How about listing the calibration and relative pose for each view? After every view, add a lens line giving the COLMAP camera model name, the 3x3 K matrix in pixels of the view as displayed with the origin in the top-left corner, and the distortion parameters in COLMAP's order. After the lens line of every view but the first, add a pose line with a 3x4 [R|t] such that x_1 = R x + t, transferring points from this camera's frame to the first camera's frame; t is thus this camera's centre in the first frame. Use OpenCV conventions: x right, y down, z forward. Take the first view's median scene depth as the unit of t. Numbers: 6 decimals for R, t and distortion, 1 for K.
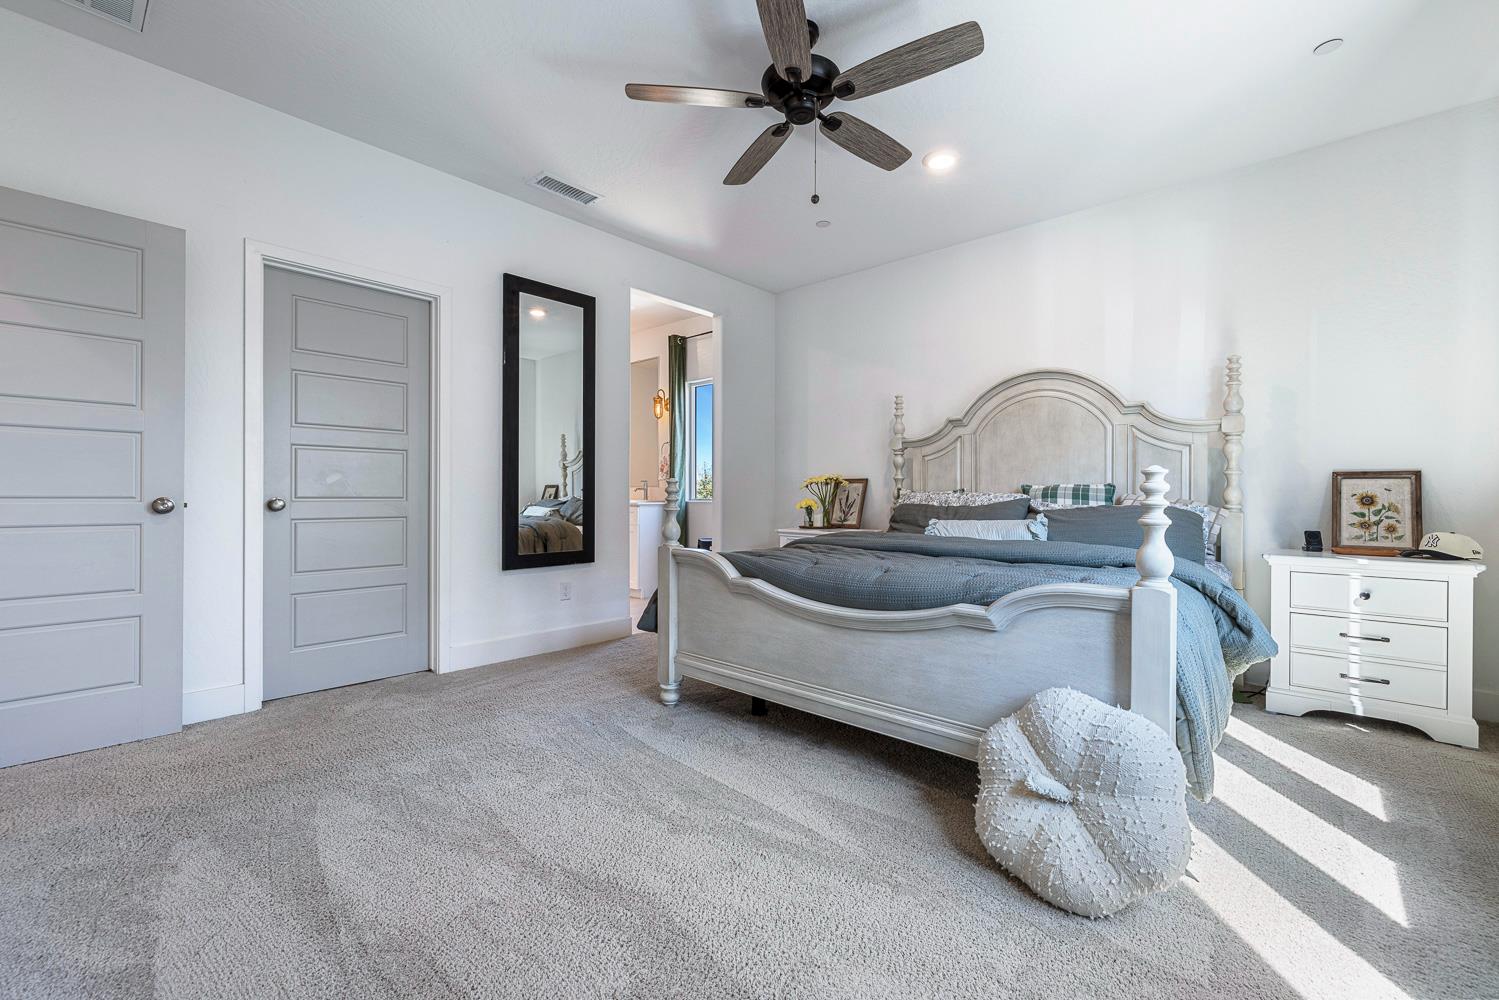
lens RADIAL K [[630.6, 0, 750.2], [0, 630.6, 494.6], [0, 0, 1]] dist [-0.000973, -0.000093]
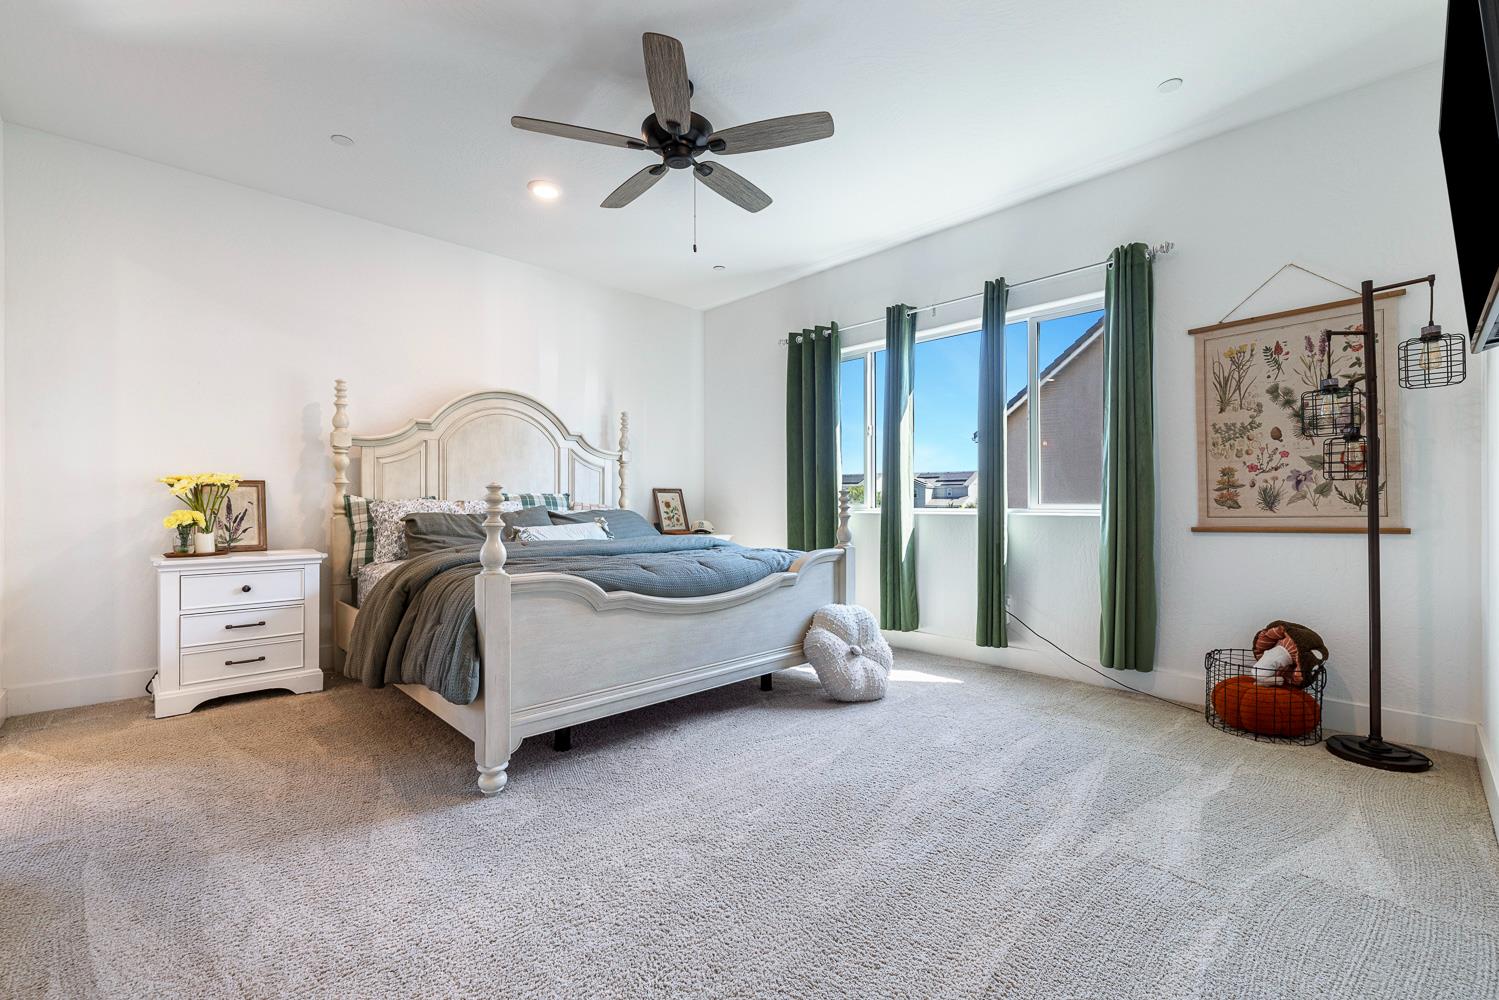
lens RADIAL K [[630.6, 0, 750.2], [0, 630.6, 494.6], [0, 0, 1]] dist [-0.000973, -0.000093]
pose [[0.077474, 0.008375, 0.996959, -0.625928], [0.001392, 0.999963, -0.008508, -0.003114], [-0.996993, 0.002047, 0.077459, 0.485348]]
